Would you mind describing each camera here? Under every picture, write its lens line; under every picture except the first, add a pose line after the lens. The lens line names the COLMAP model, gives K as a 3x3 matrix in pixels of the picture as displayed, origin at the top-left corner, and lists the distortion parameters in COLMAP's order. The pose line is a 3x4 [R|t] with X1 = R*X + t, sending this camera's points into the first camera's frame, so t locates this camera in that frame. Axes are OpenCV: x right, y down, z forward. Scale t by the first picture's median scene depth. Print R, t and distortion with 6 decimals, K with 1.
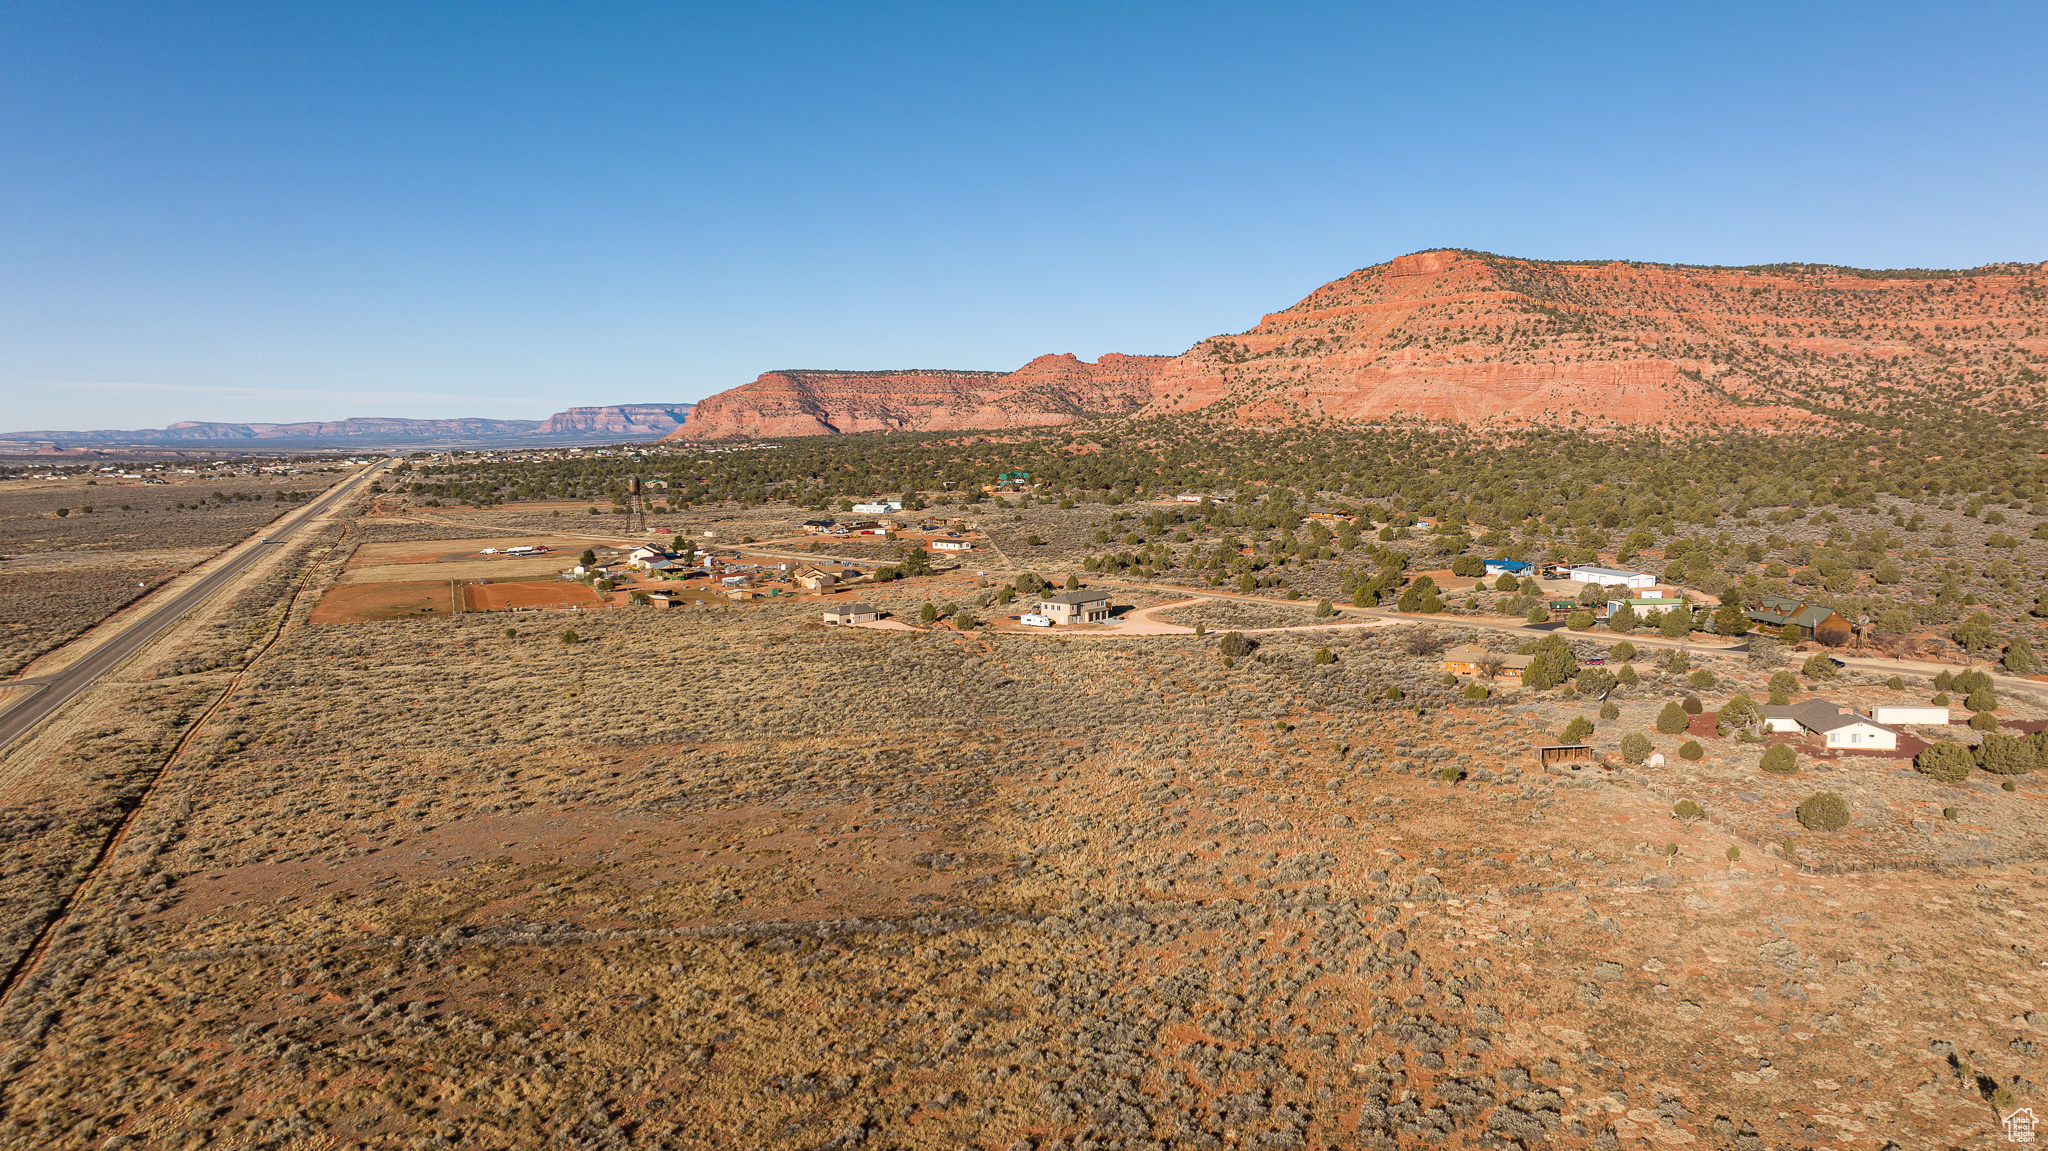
lens RADIAL K [[1408.9, 0, 1025.8], [0, 1408.9, 604.4], [0, 0, 1]] dist [-0.064332, 0.068760]
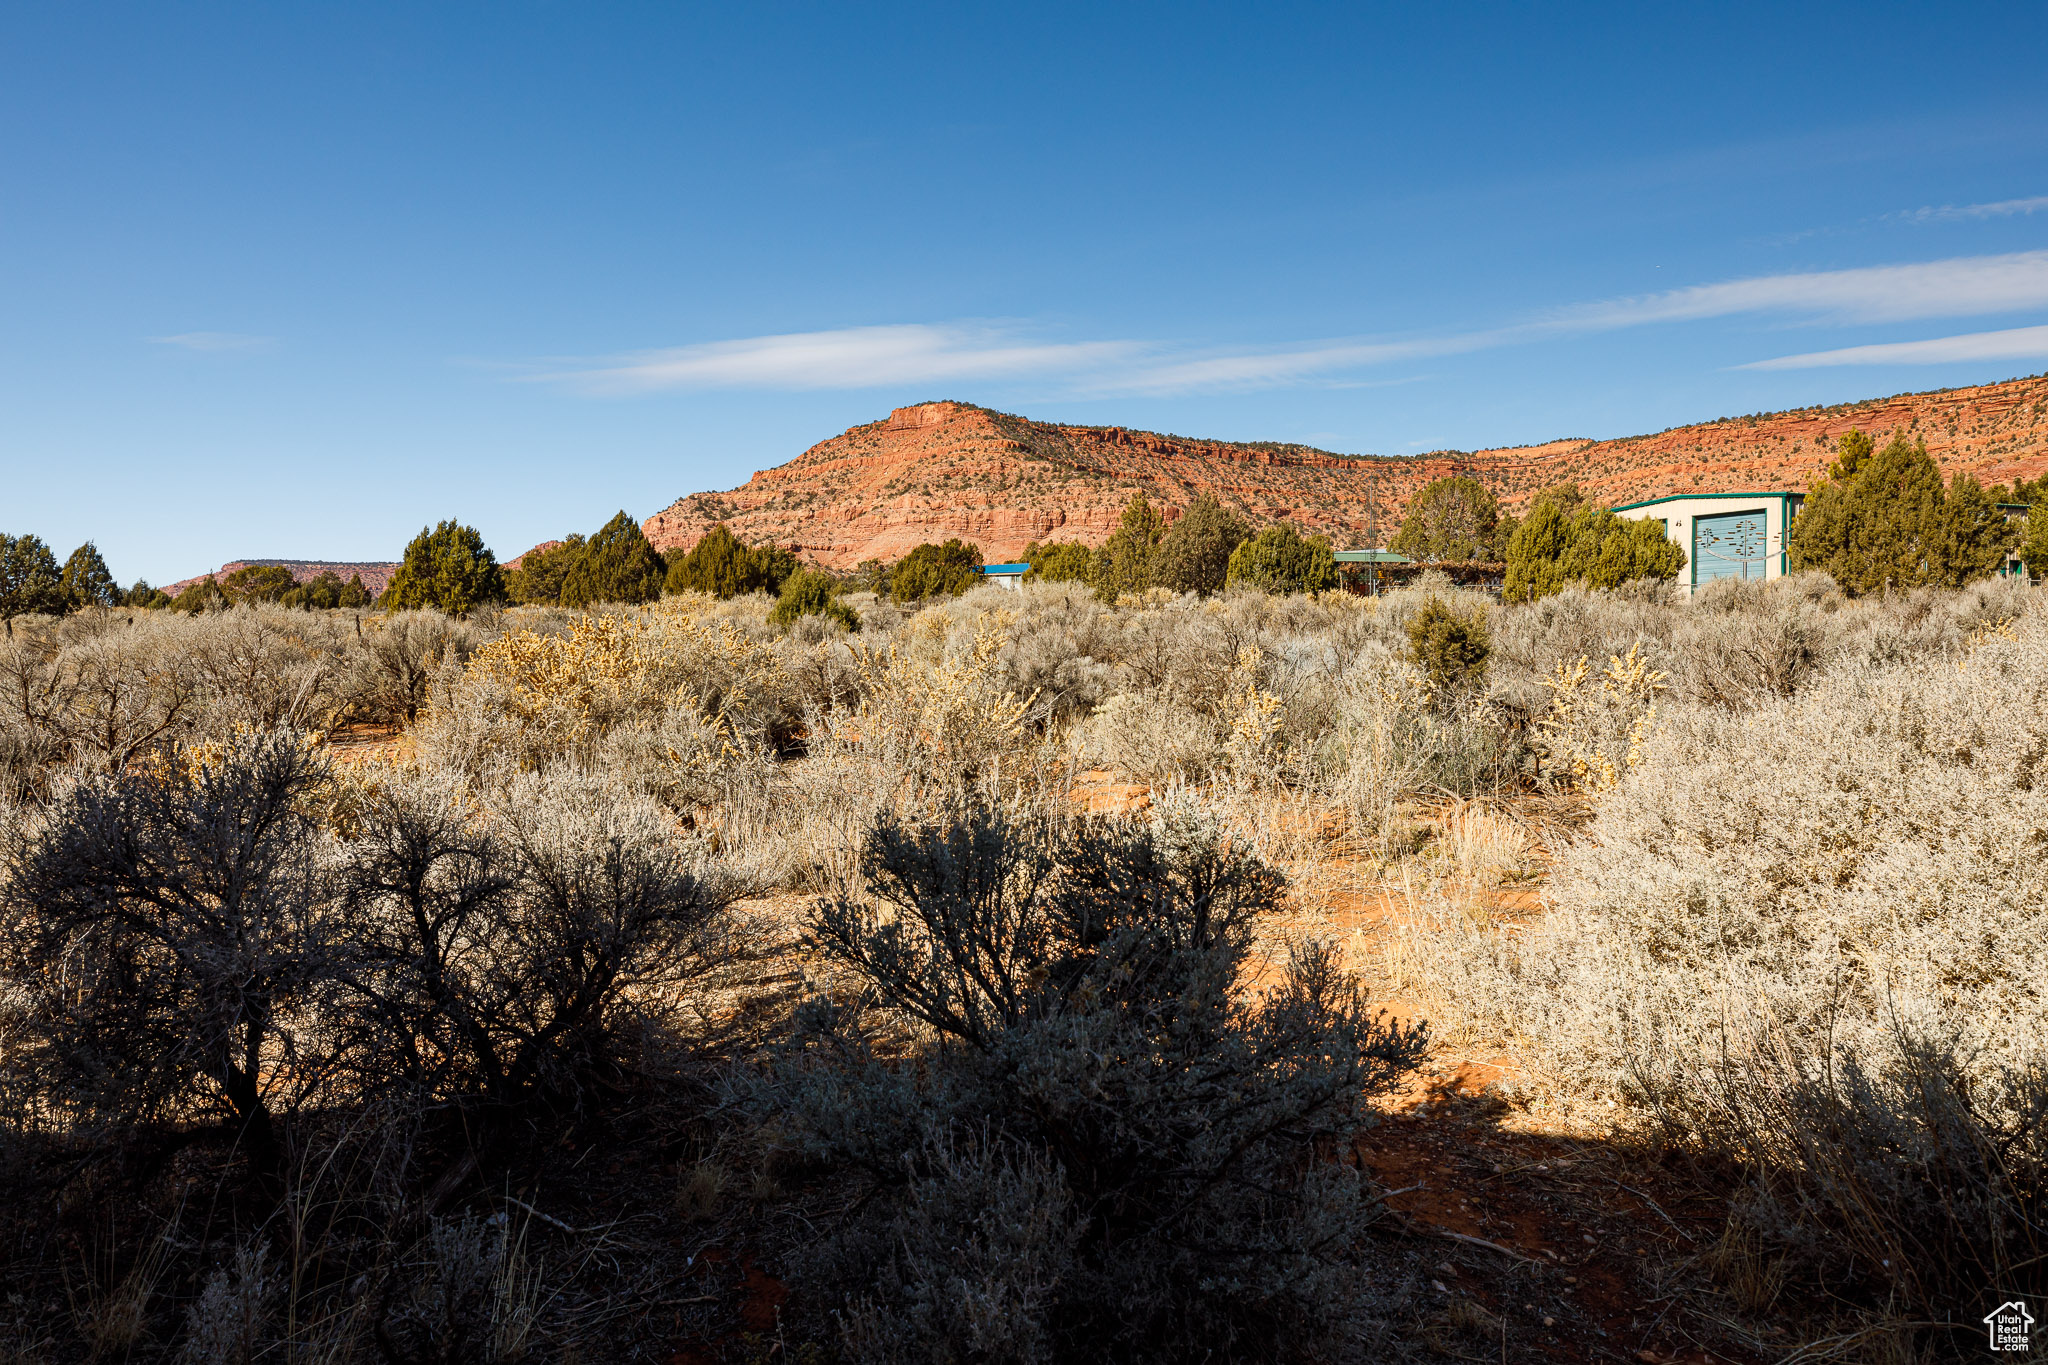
lens RADIAL K [[1298.0, 0, 1019.6], [0, 1298.0, 671.4], [0, 0, 1]] dist [0.006508, 0.003755]
pose [[0.944788, -0.004897, 0.327645, 0.066255], [0.037367, 0.994976, -0.092878, 0.008215], [-0.325544, 0.099993, 0.940225, 0.198979]]
